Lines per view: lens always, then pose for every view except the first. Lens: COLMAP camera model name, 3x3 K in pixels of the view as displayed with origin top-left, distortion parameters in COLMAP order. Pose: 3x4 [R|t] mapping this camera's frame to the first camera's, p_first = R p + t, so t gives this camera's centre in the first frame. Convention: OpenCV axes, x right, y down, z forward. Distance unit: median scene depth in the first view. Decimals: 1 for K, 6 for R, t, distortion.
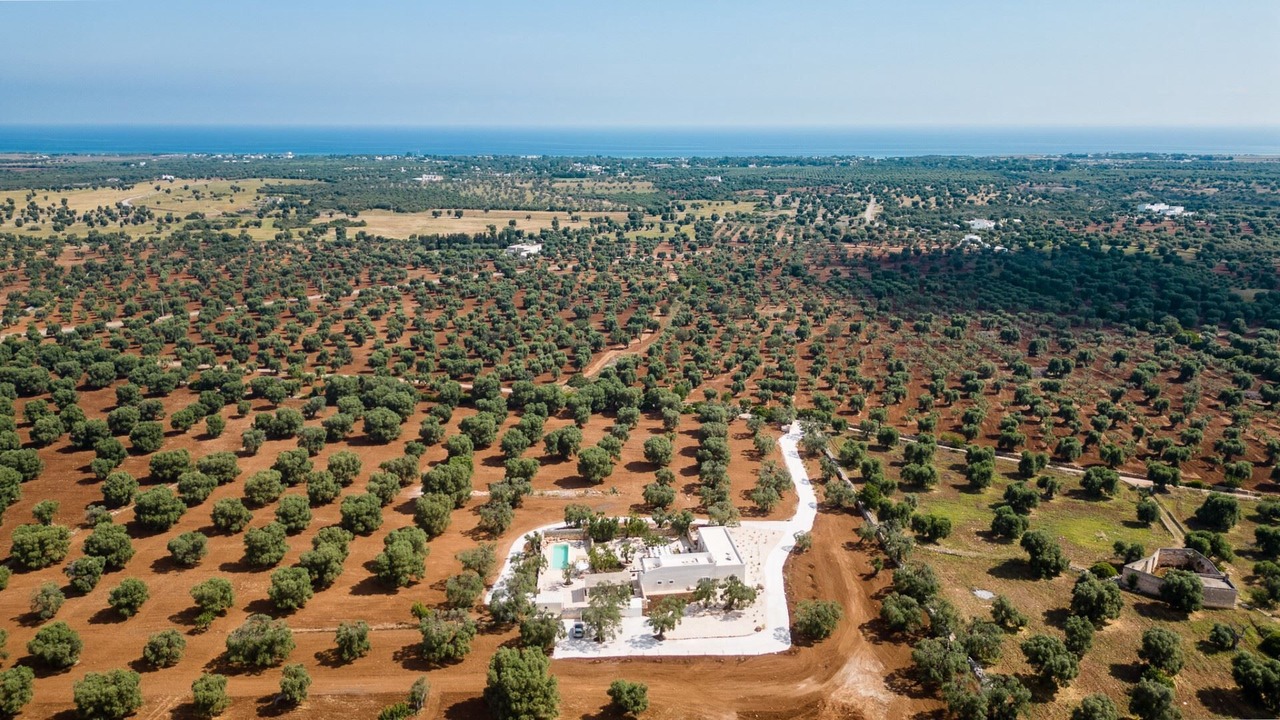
lens RADIAL K [[1066.2, 0, 640.0], [0, 1066.2, 360.0], [0, 0, 1]] dist [0.002495, -0.003111]
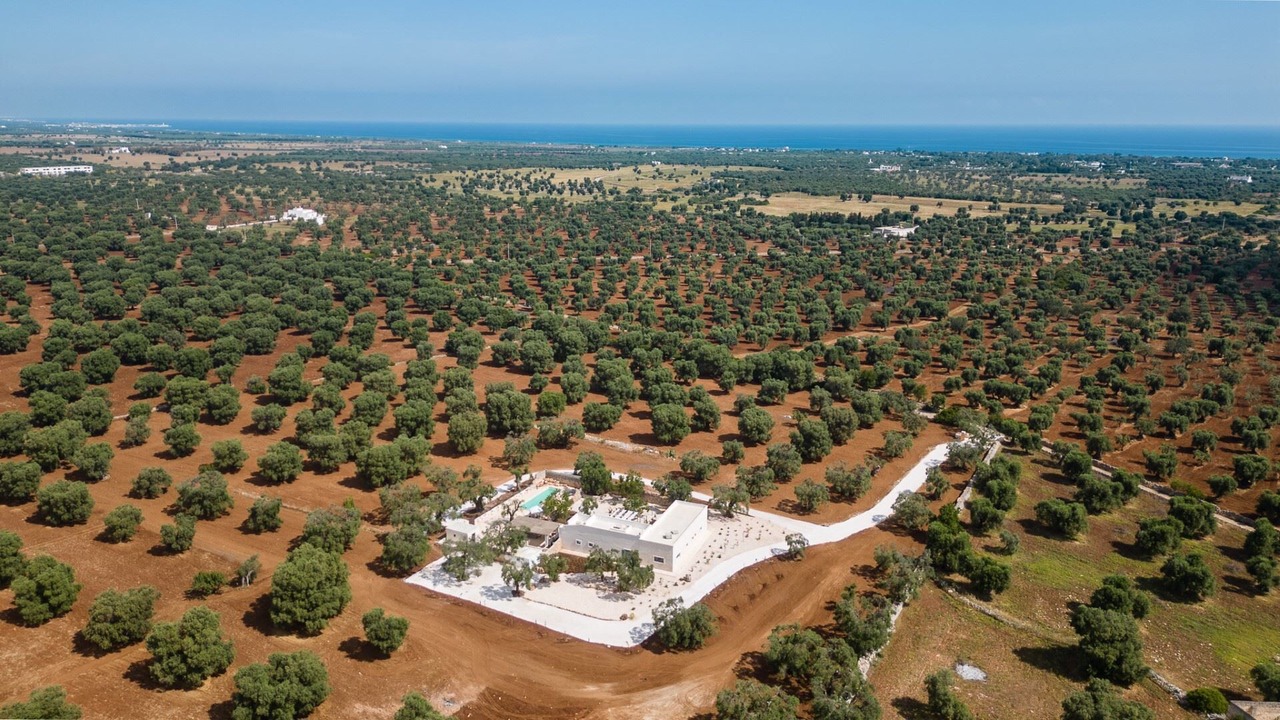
lens RADIAL K [[945.1, 0, 640.0], [0, 945.1, 360.0], [0, 0, 1]] dist [0.002036, 0.000138]
pose [[0.810449, 0.126943, -0.571890, 0.548573], [-0.123063, 0.991348, 0.045653, 0.007856], [0.572737, 0.033379, 0.819059, 0.378569]]
